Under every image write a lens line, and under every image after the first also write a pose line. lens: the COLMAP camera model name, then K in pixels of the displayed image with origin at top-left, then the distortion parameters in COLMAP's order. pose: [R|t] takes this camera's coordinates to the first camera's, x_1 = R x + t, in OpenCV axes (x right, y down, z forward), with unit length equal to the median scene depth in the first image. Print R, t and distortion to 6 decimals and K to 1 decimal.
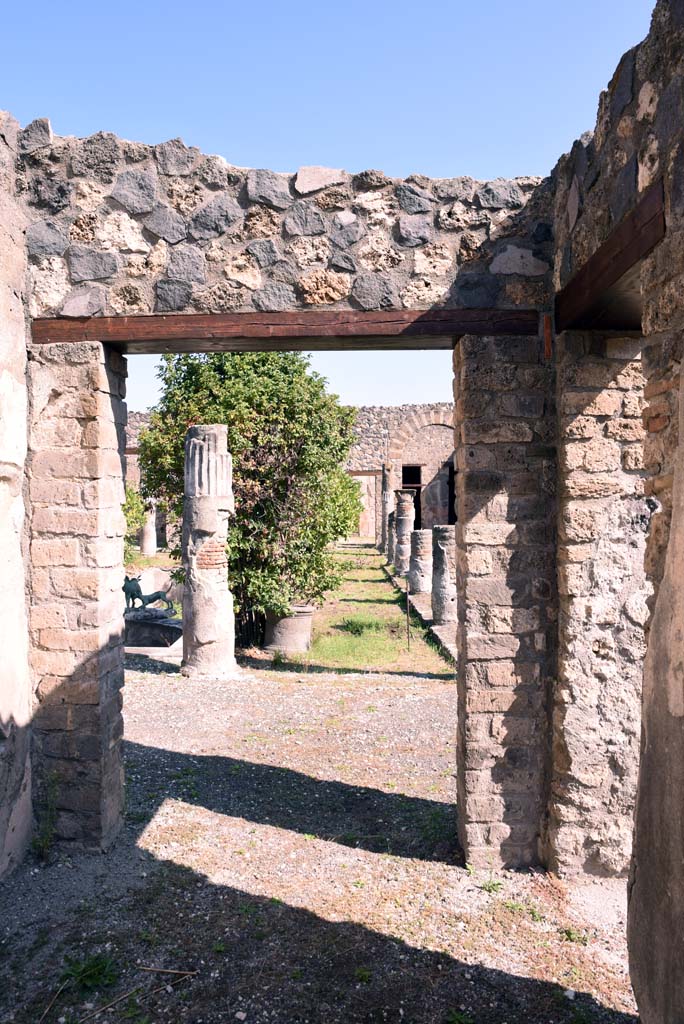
lens RADIAL K [[700.6, 0, 337.8], [0, 700.6, 506.9], [0, 0, 1]] dist [-0.137110, 0.100250]
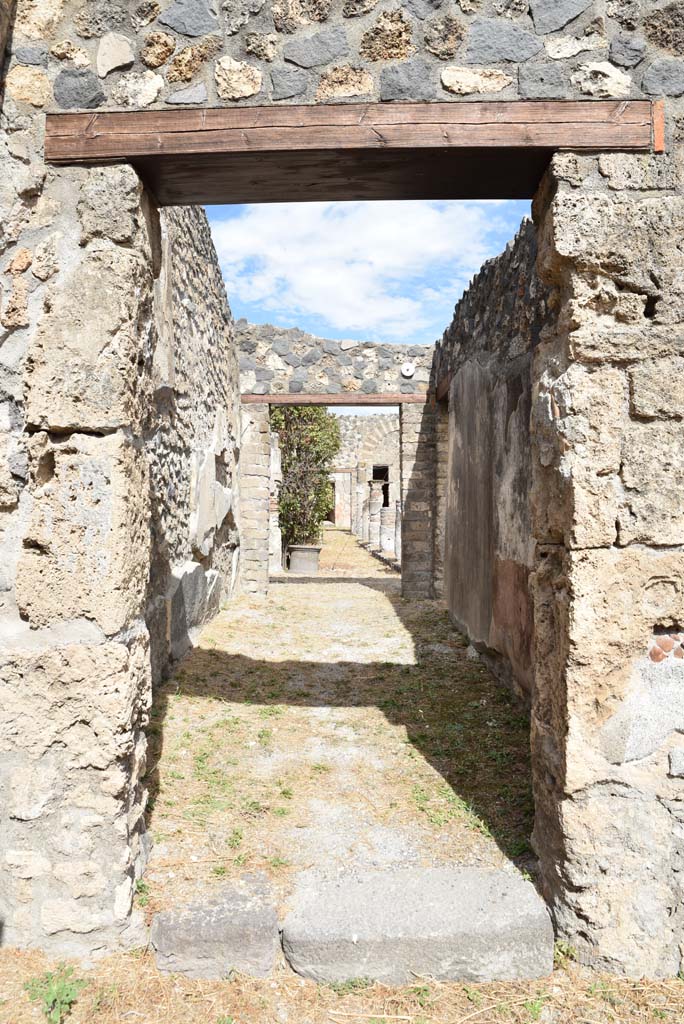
lens RADIAL K [[700.6, 0, 337.8], [0, 700.6, 506.9], [0, 0, 1]] dist [-0.137110, 0.100250]
pose [[0.998965, 0.001265, 0.045462, -0.201470], [-0.001020, 0.999985, -0.005426, 0.181948], [-0.045468, 0.005374, 0.998951, -1.768777]]
